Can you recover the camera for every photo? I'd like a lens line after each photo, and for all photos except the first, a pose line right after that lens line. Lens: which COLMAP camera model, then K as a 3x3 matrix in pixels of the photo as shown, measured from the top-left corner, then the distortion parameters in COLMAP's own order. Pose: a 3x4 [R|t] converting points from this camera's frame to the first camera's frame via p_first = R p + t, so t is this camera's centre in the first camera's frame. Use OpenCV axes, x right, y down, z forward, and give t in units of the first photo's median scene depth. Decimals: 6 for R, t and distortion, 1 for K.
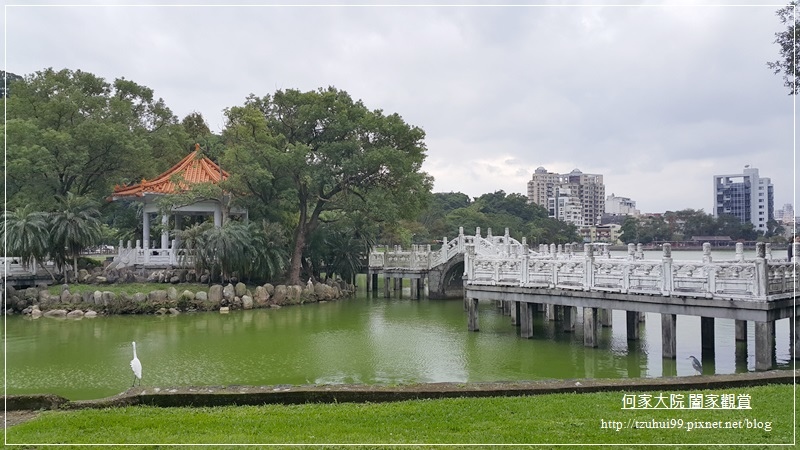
lens RADIAL K [[628.4, 0, 396.1], [0, 628.4, 234.8], [0, 0, 1]] dist [0.130862, -0.242677]
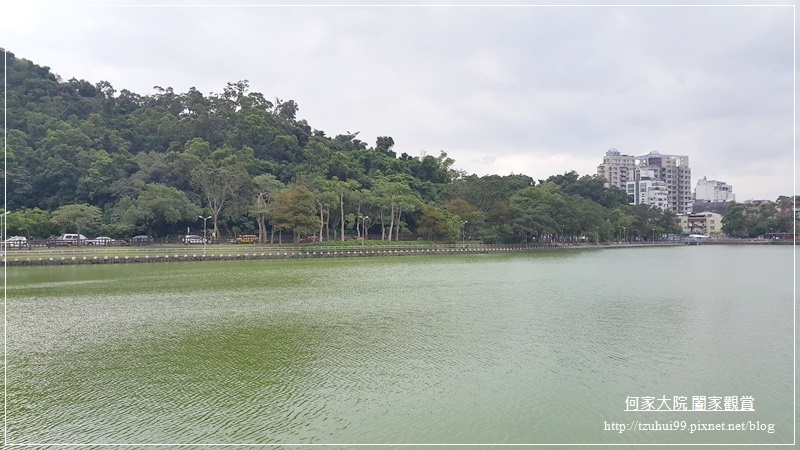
lens RADIAL K [[628.4, 0, 396.1], [0, 628.4, 234.8], [0, 0, 1]] dist [0.130862, -0.242677]
pose [[0.996486, 0.002959, -0.083706, 0.045894], [-0.001882, 0.999915, 0.012940, 0.023593], [0.083738, -0.012737, 0.996406, 1.353797]]
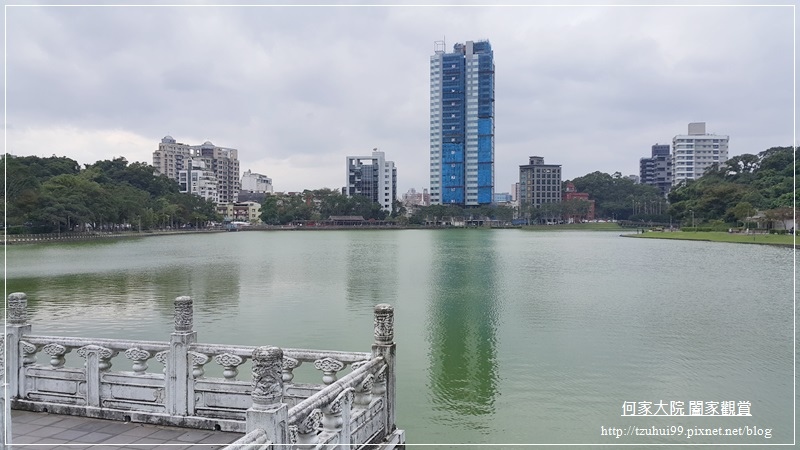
lens RADIAL K [[628.4, 0, 396.1], [0, 628.4, 234.8], [0, 0, 1]] dist [0.130862, -0.242677]
pose [[0.839706, -0.009234, 0.542963, 0.131847], [-0.010040, 0.999421, 0.032523, -0.007235], [-0.542949, -0.032761, 0.839126, 0.980744]]
